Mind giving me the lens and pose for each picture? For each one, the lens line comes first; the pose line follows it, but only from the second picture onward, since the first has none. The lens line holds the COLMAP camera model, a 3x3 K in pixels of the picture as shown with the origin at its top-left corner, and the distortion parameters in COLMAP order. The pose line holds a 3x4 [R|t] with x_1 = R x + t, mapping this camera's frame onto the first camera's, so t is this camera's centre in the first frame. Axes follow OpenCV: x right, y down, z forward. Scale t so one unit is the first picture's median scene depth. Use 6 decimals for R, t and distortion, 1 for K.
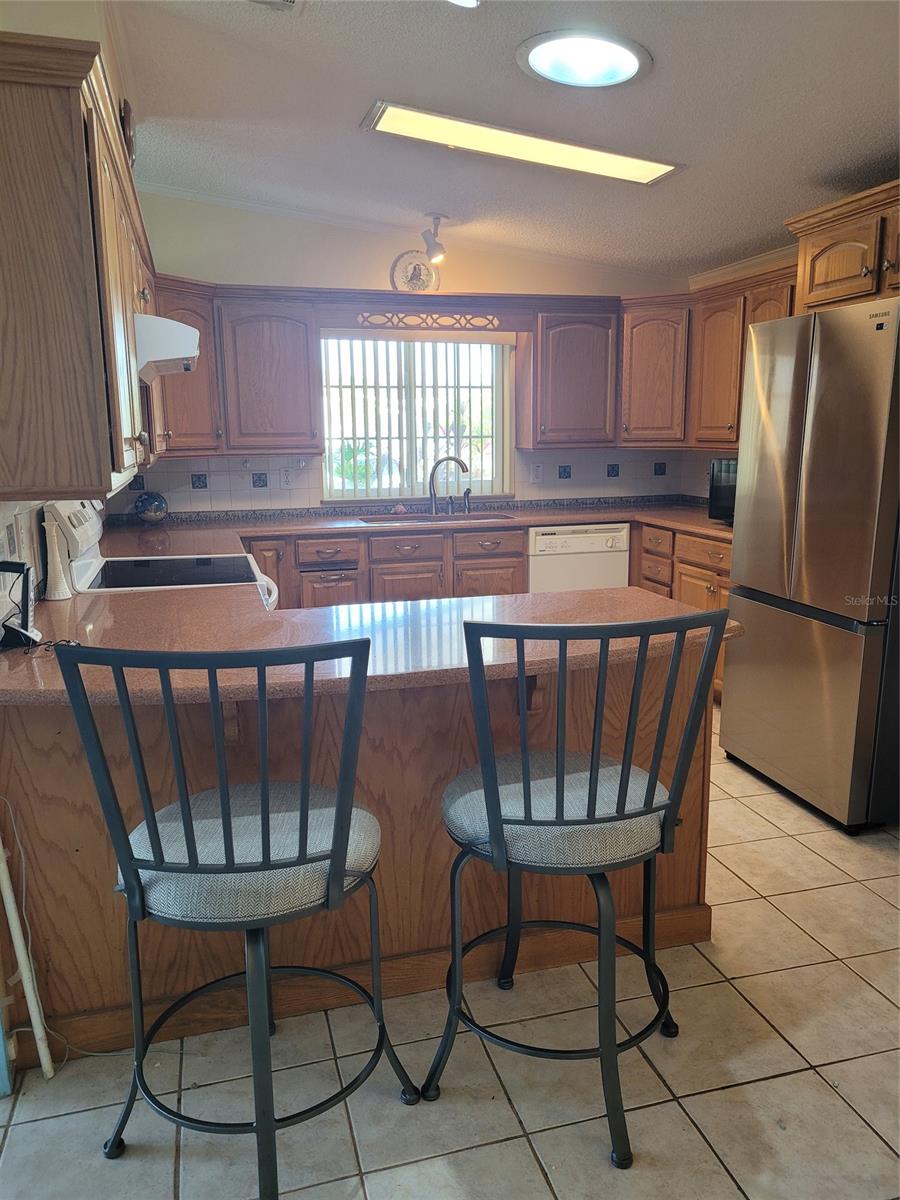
lens RADIAL K [[898.4, 0, 450.4], [0, 898.4, 603.3], [0, 0, 1]] dist [0.002294, -0.013866]
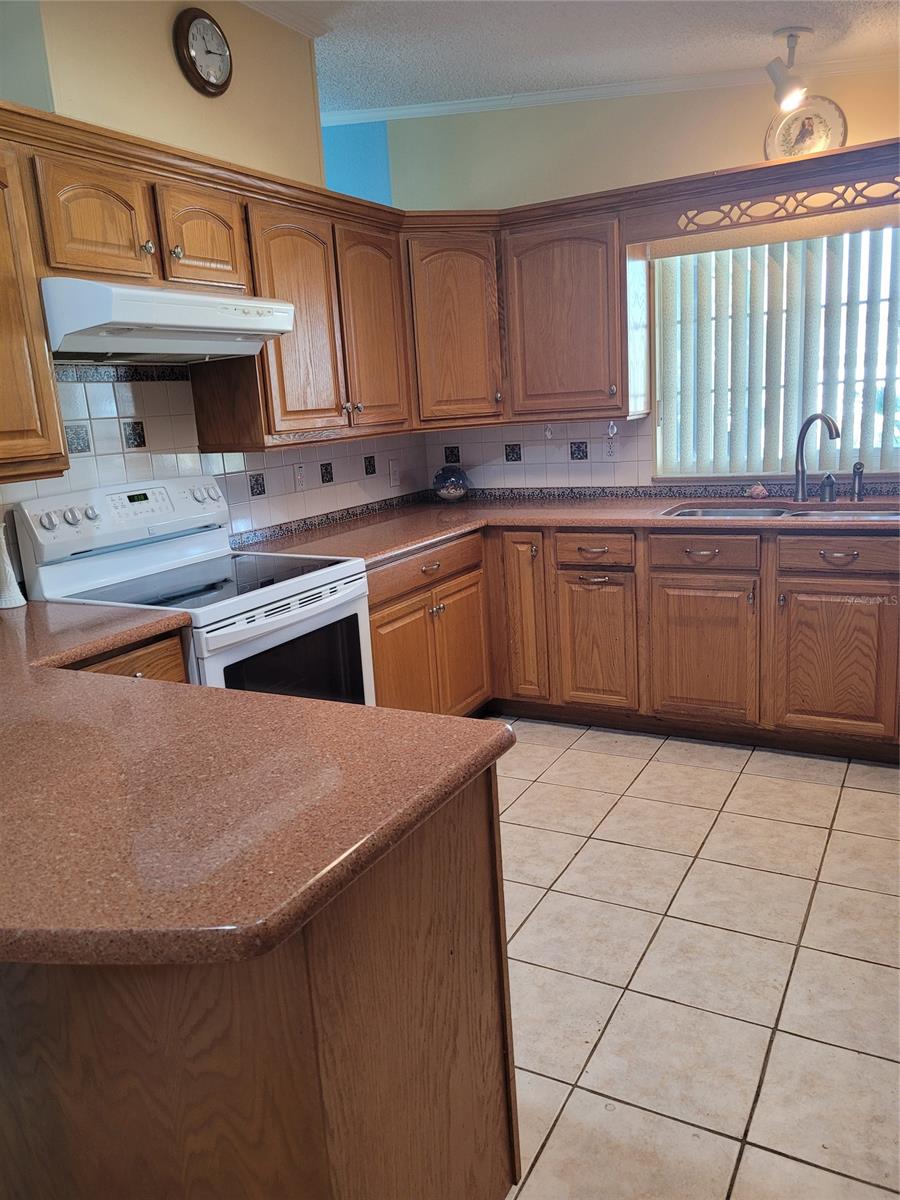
lens RADIAL K [[898.4, 0, 447.2], [0, 898.4, 601.1], [0, 0, 1]] dist [0.002294, -0.013866]
pose [[0.701830, 0.115972, -0.702840, 0.294150], [-0.073174, 0.993176, 0.090810, -0.070827], [0.708576, -0.012303, 0.705527, 0.364649]]
